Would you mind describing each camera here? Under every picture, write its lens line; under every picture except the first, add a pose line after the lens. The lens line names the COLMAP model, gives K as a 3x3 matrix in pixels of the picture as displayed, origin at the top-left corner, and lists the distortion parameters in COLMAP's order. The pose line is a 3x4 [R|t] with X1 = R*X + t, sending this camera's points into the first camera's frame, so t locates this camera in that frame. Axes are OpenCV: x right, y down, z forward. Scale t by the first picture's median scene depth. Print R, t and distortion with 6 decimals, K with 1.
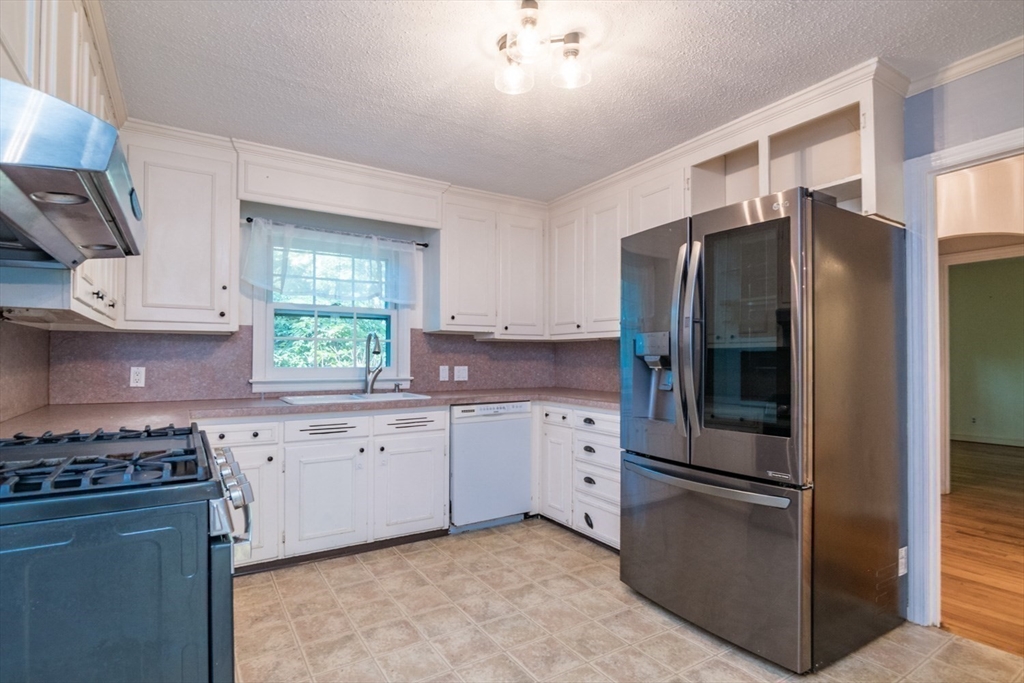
lens RADIAL K [[507.7, 0, 510.4], [0, 507.7, 349.5], [0, 0, 1]] dist [-0.016352, -0.001023]
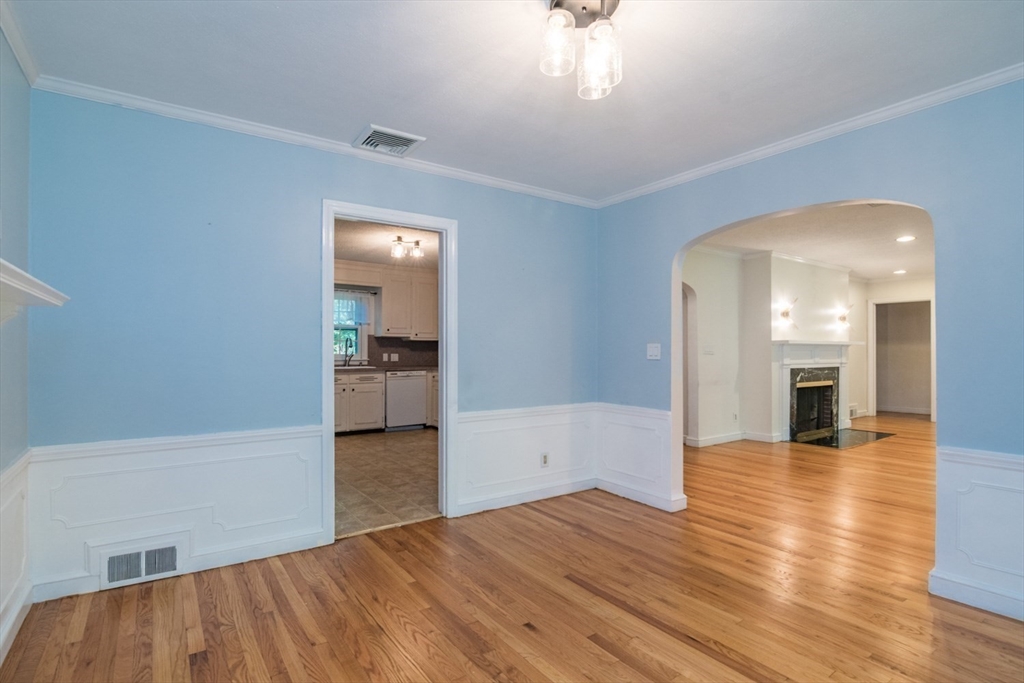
lens RADIAL K [[507.7, 0, 517.1], [0, 507.7, 342.4], [0, 0, 1]] dist [-0.016352, -0.001023]
pose [[0.997705, 0.003120, 0.067637, 0.296318], [-0.003290, 0.999992, 0.002404, -0.020748], [-0.067629, -0.002621, 0.997707, -1.201713]]
